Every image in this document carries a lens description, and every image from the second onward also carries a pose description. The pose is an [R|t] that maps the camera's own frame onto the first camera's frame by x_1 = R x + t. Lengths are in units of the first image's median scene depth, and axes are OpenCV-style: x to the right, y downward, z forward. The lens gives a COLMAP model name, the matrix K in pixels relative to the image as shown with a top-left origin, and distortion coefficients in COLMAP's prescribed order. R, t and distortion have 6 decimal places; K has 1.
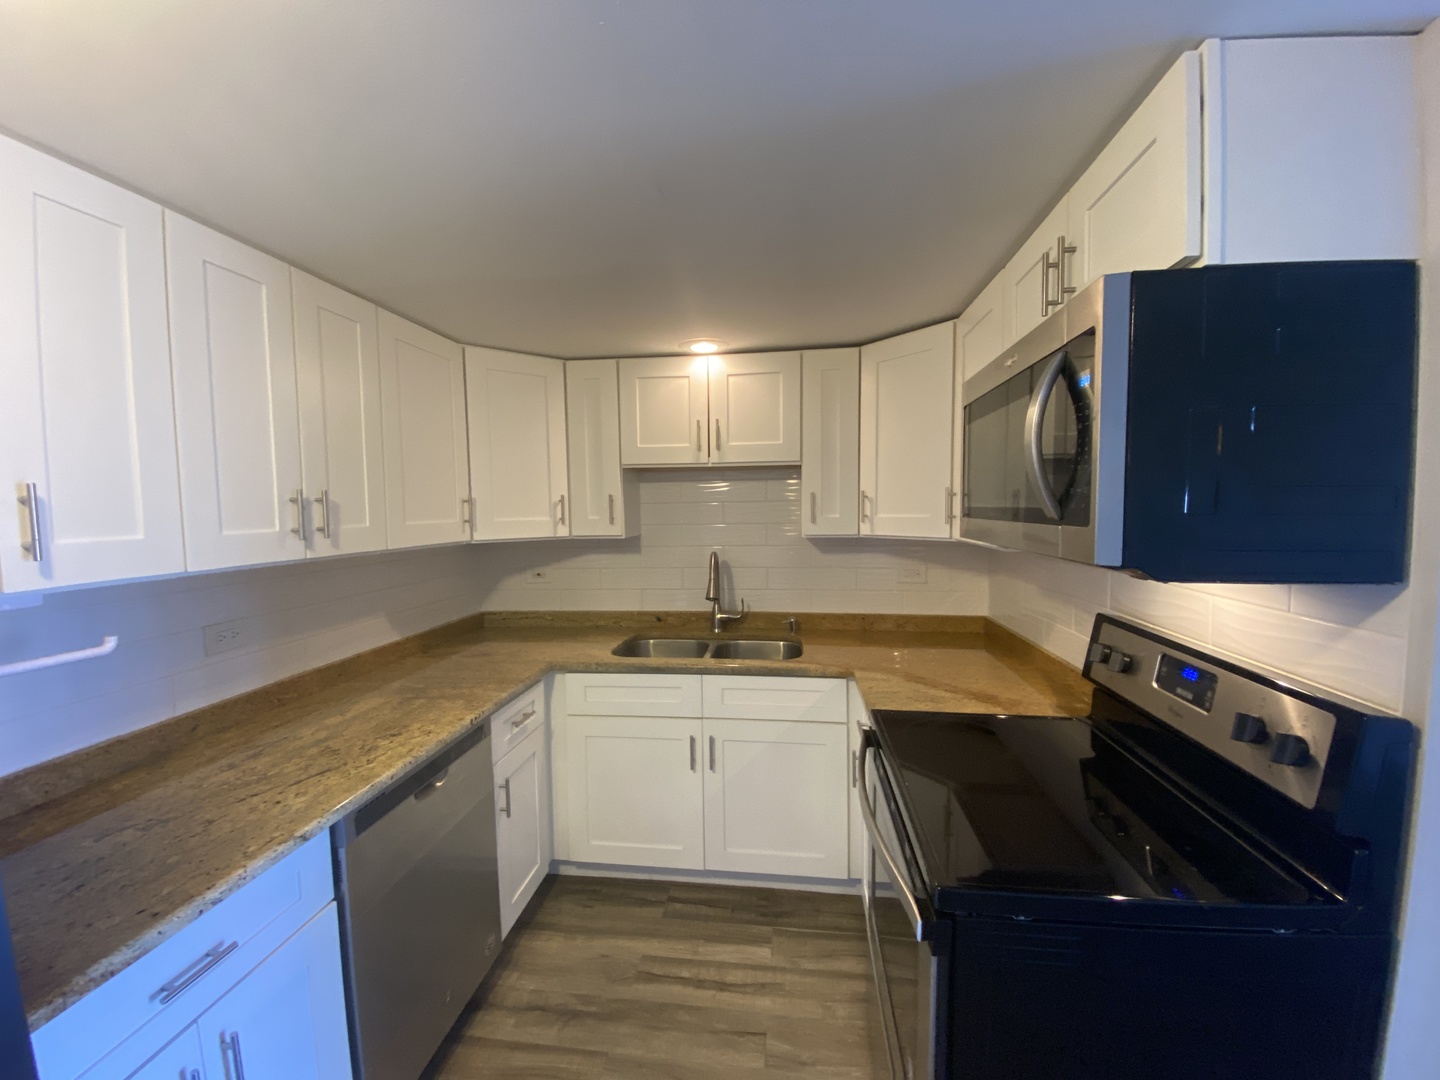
lens RADIAL K [[585.5, 0, 735.0], [0, 585.5, 536.2], [0, 0, 1]] dist [-0.001665, -0.010185]
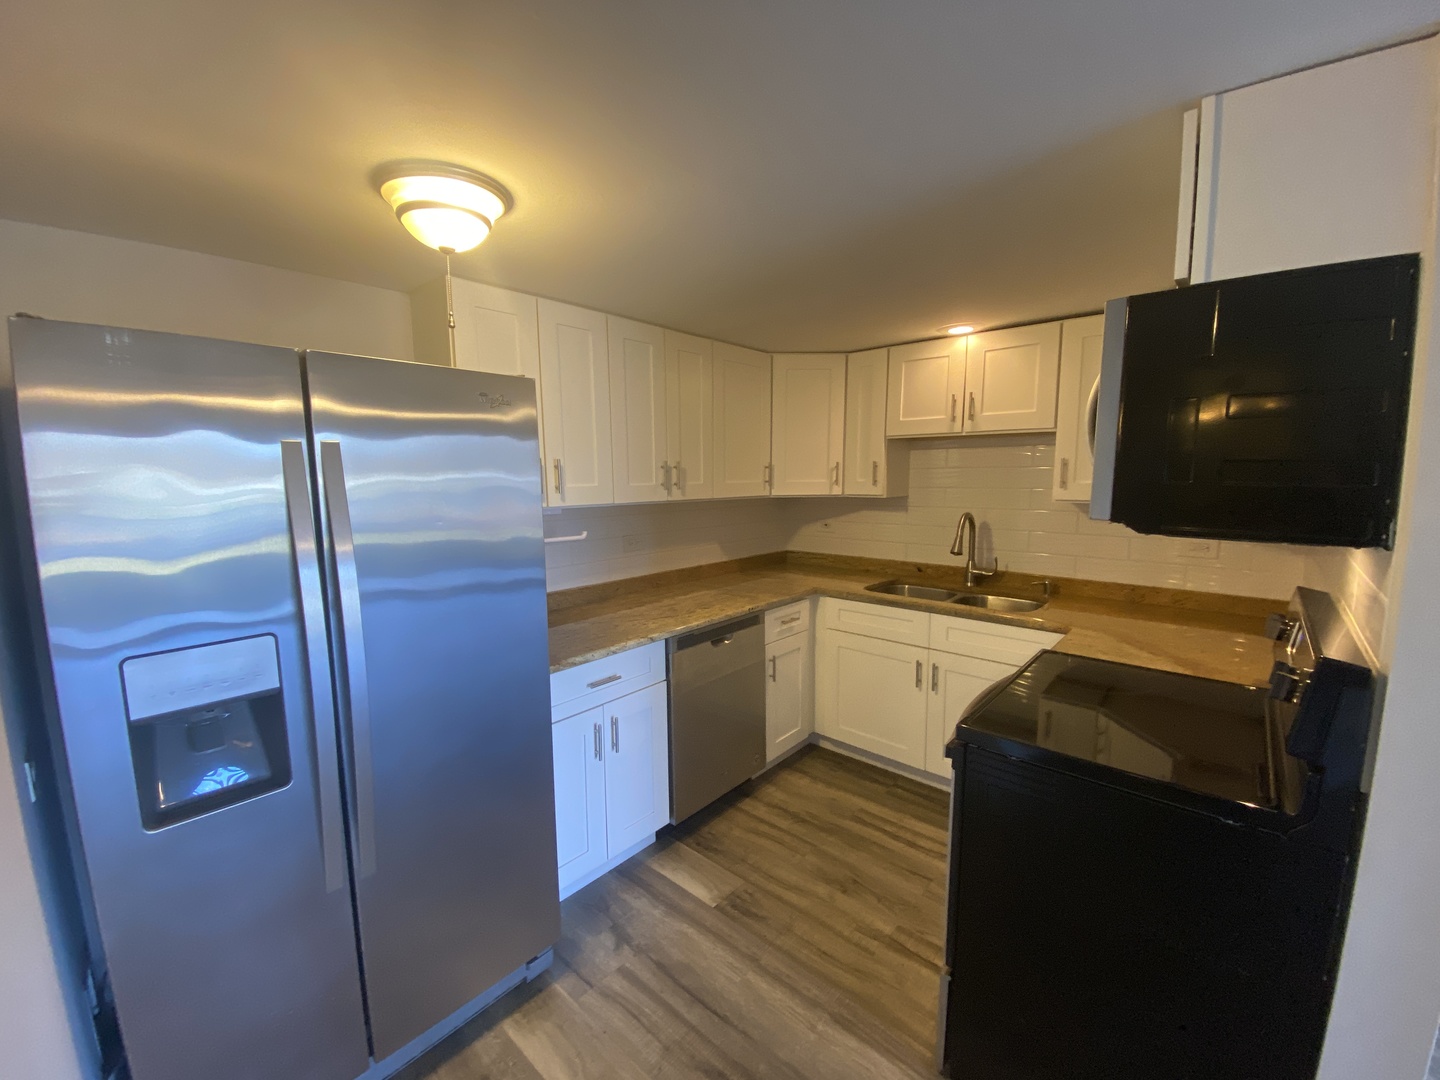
lens RADIAL K [[585.5, 0, 717.5], [0, 585.5, 542.4], [0, 0, 1]] dist [-0.001665, -0.010185]
pose [[0.816630, 0.075229, -0.572238, 0.266412], [-0.033951, 0.996013, 0.082489, 0.009271], [0.576162, -0.047935, 0.815928, -0.230919]]
